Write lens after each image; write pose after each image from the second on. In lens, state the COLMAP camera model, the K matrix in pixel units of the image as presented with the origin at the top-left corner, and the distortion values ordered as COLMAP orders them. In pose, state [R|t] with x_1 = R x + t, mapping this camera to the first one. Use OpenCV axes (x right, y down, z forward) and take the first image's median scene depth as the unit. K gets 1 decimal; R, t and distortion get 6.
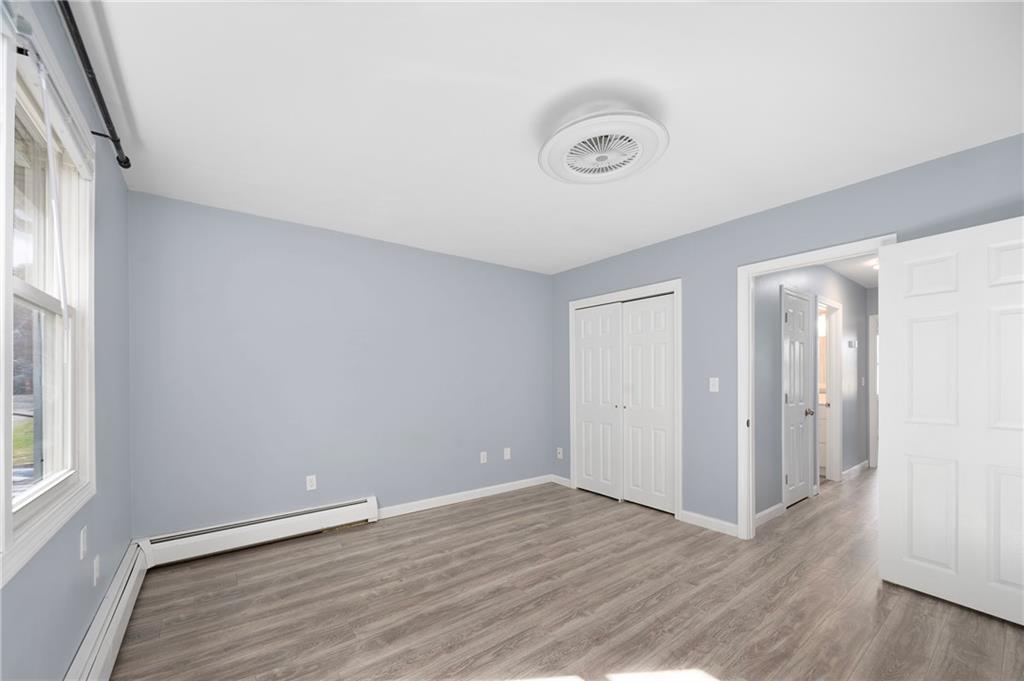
lens RADIAL K [[417.7, 0, 513.2], [0, 417.7, 379.6], [0, 0, 1]] dist [-0.002384, 0.000116]
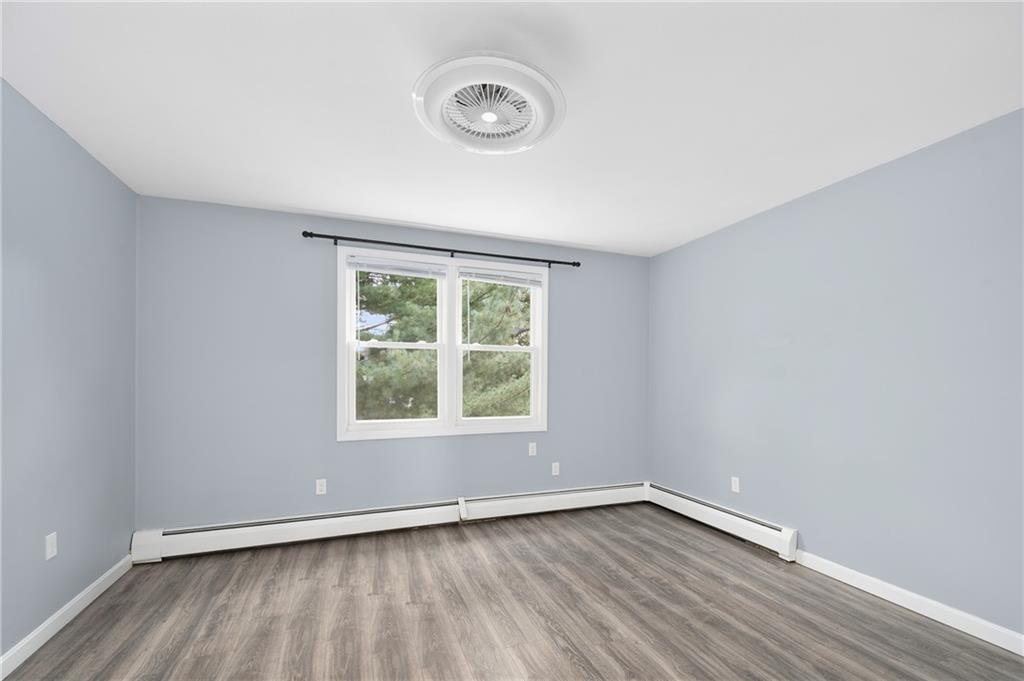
lens RADIAL K [[410.9, 0, 508.9], [0, 410.9, 383.7], [0, 0, 1]] dist [0.040015, -0.000044]
pose [[-0.278406, 0.013153, -0.960374, 0.750130], [-0.000134, 0.999906, 0.013733, -0.004029], [0.960464, 0.003952, -0.278378, 0.950151]]
